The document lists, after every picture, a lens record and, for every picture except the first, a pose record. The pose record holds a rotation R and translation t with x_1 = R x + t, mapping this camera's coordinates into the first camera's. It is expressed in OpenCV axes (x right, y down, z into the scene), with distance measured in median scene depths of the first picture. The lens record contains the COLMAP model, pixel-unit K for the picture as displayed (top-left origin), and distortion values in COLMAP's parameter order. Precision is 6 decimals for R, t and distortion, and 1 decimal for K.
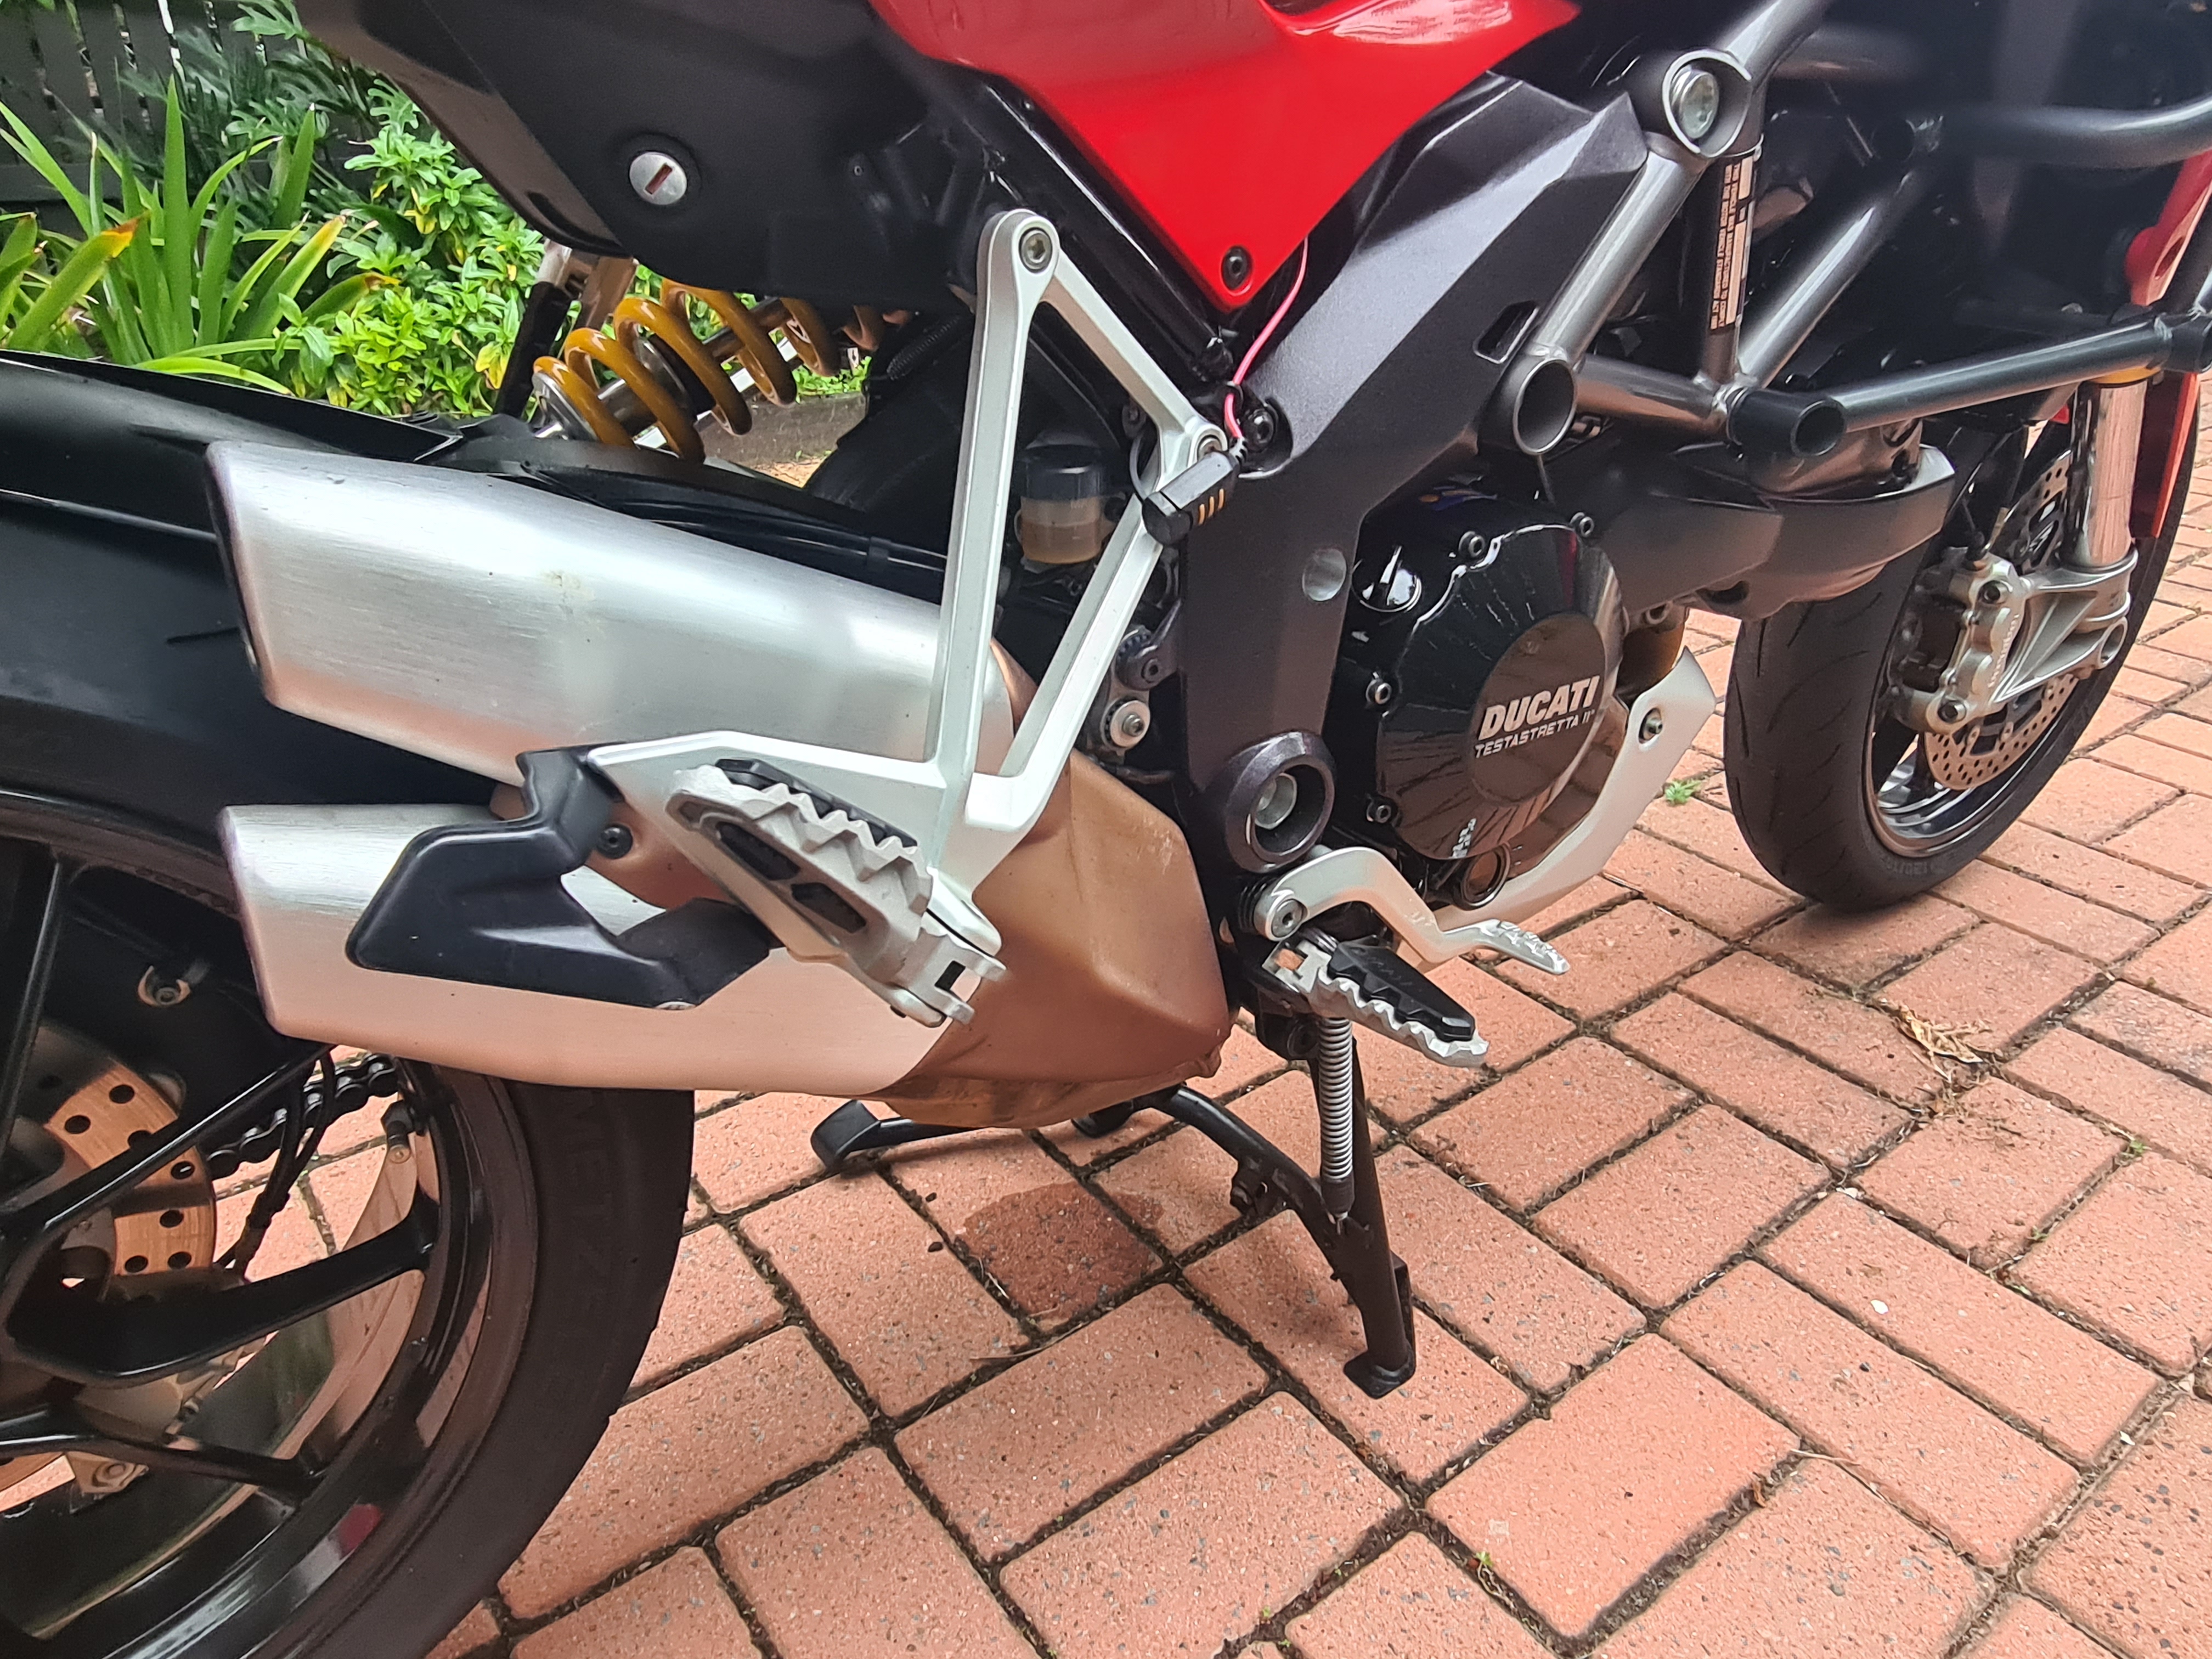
lens RADIAL K [[1488.2, 0, 1084.3], [0, 1488.2, 832.0], [0, 0, 1]] dist [-0.006966, 0.001873]
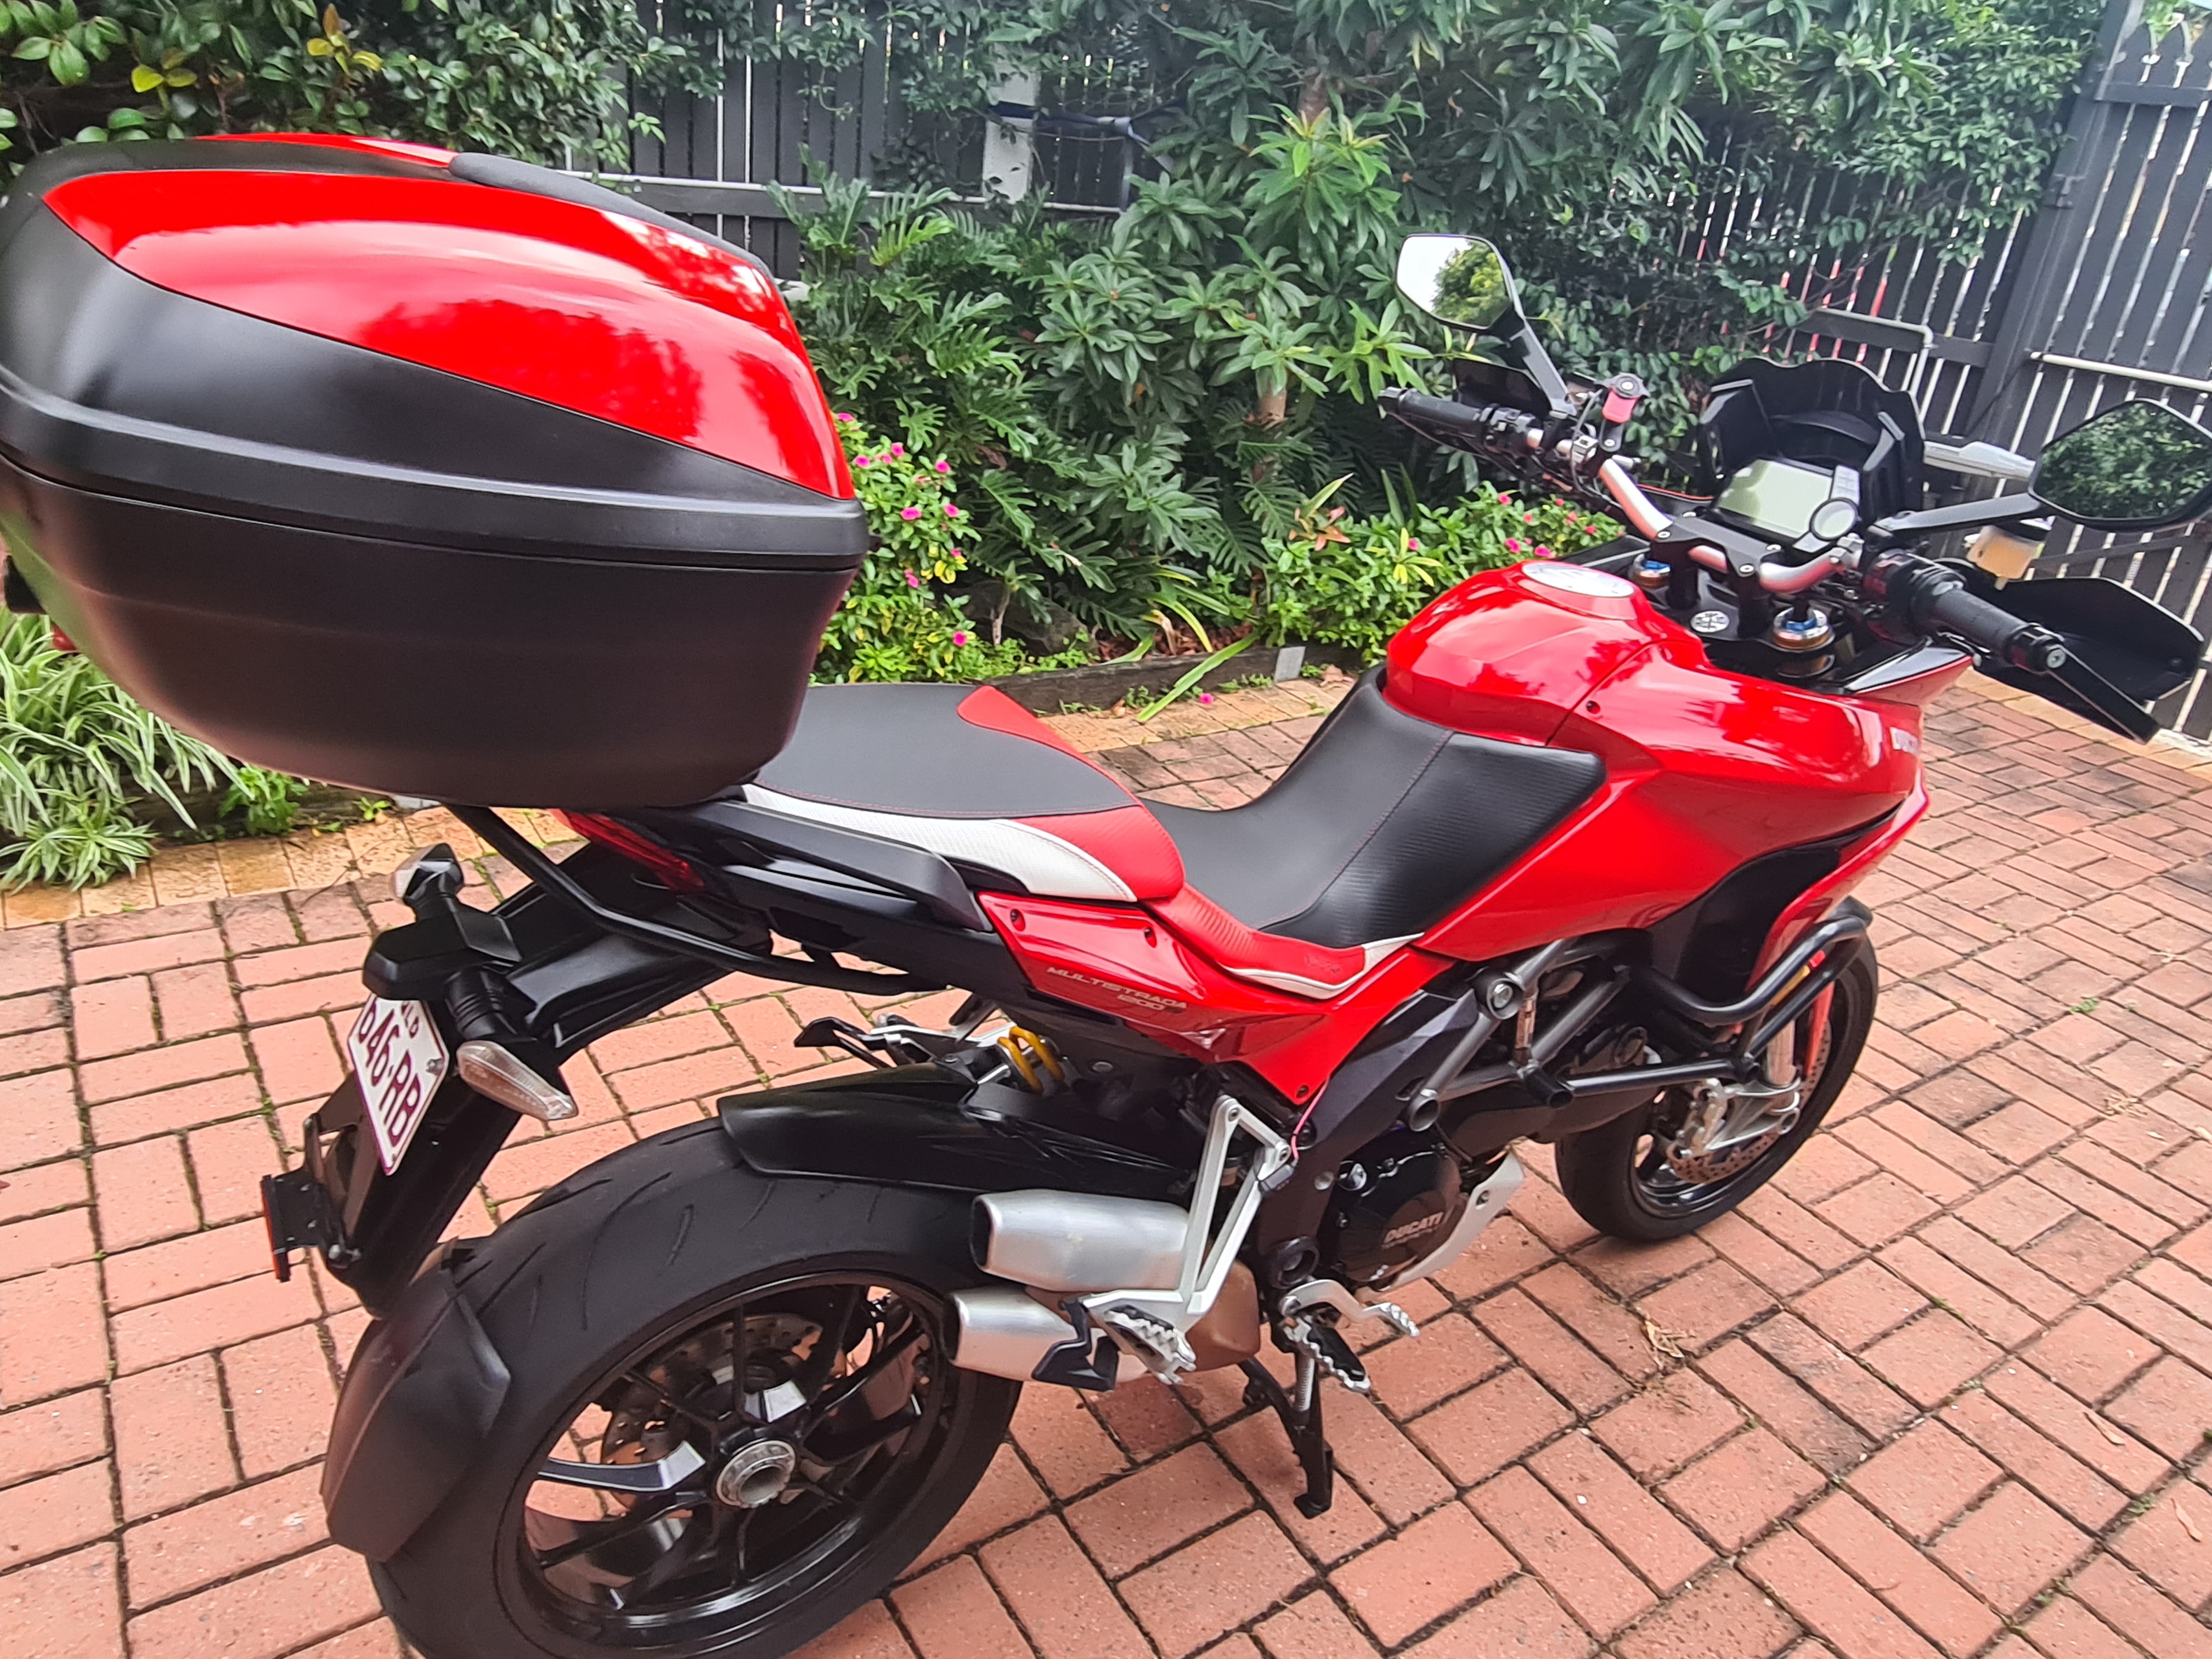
lens RADIAL K [[1488.2, 0, 1084.3], [0, 1488.2, 832.0], [0, 0, 1]] dist [-0.006966, 0.001873]
pose [[0.993412, 0.114477, -0.005345, -0.180715], [-0.114590, 0.992898, -0.031994, -0.399563], [0.001645, 0.032396, 0.999474, -0.935125]]
